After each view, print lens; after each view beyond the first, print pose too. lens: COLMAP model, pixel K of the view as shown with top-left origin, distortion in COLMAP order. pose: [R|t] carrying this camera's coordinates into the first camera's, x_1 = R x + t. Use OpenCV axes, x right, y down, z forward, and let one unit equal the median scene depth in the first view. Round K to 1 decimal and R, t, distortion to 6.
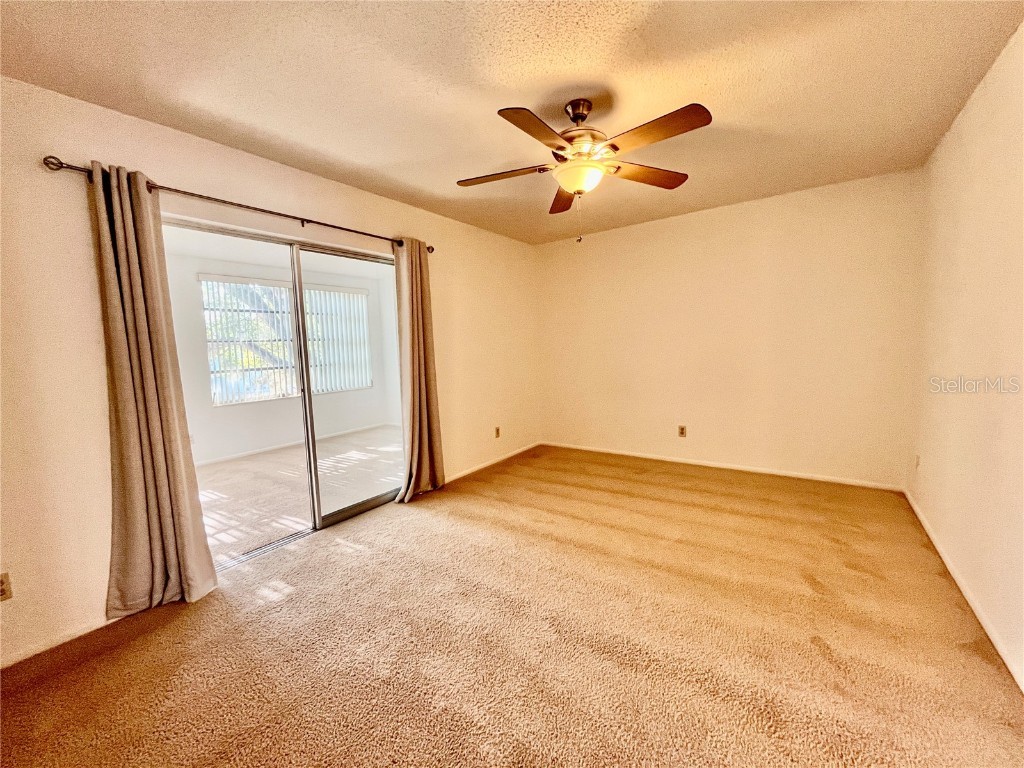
lens RADIAL K [[414.5, 0, 510.0], [0, 414.5, 381.7], [0, 0, 1]] dist [-0.001755, -0.000254]
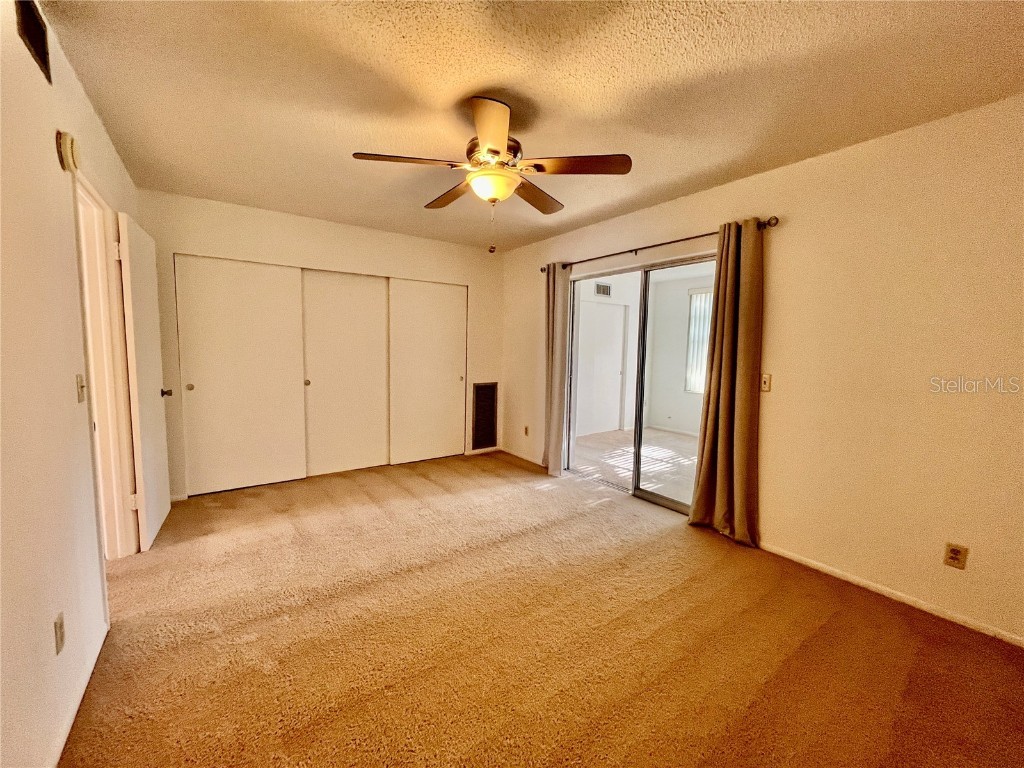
lens RADIAL K [[414.5, 0, 510.0], [0, 414.5, 381.7], [0, 0, 1]] dist [-0.001755, -0.000254]
pose [[-0.329193, 0.108875, -0.937965, 0.503966], [-0.091350, 0.984999, 0.146395, -0.081819], [0.939834, 0.133875, -0.314309, 0.631271]]
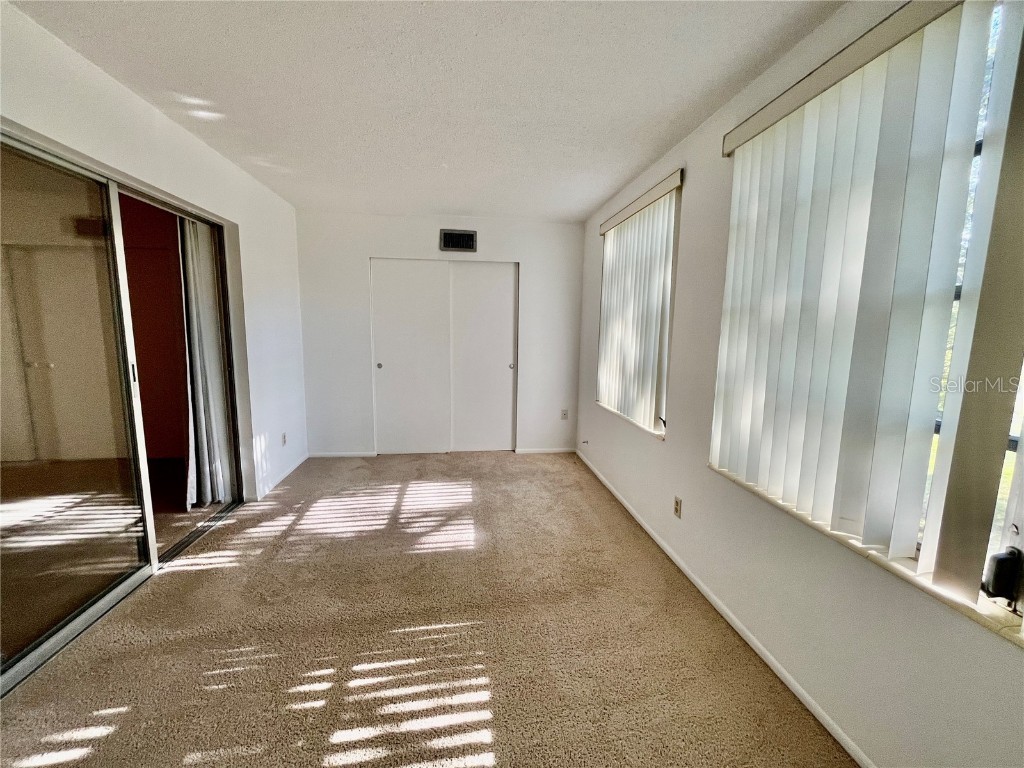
lens RADIAL K [[414.5, 0, 510.0], [0, 414.5, 381.7], [0, 0, 1]] dist [-0.001755, -0.000254]
pose [[-0.735589, 0.110681, -0.668325, -0.309413], [-0.051147, 0.974672, 0.217710, -0.108292], [0.675494, 0.194328, -0.711298, 1.204624]]
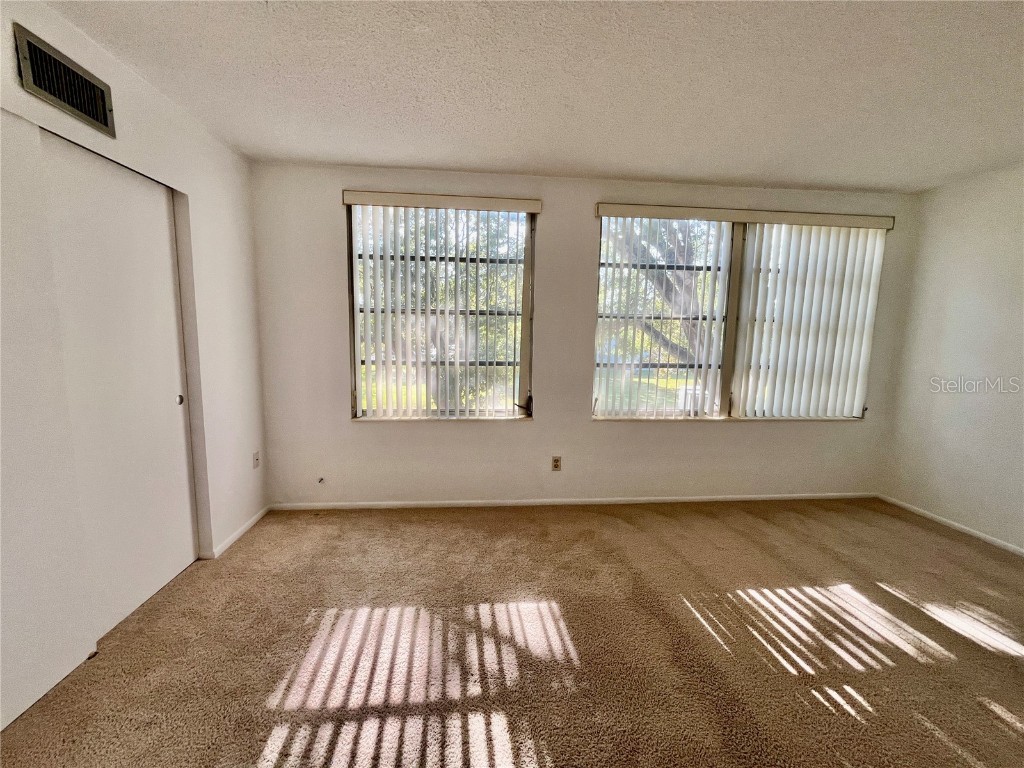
lens RADIAL K [[410.0, 0, 512.0], [0, 410.0, 384.0], [0, 0, 1]] dist [0.001724, 0.000099]
pose [[0.652315, 0.142195, -0.744490, -0.350937], [-0.109077, 0.989631, 0.093444, -0.041445], [0.750058, 0.020252, 0.661062, 0.512754]]
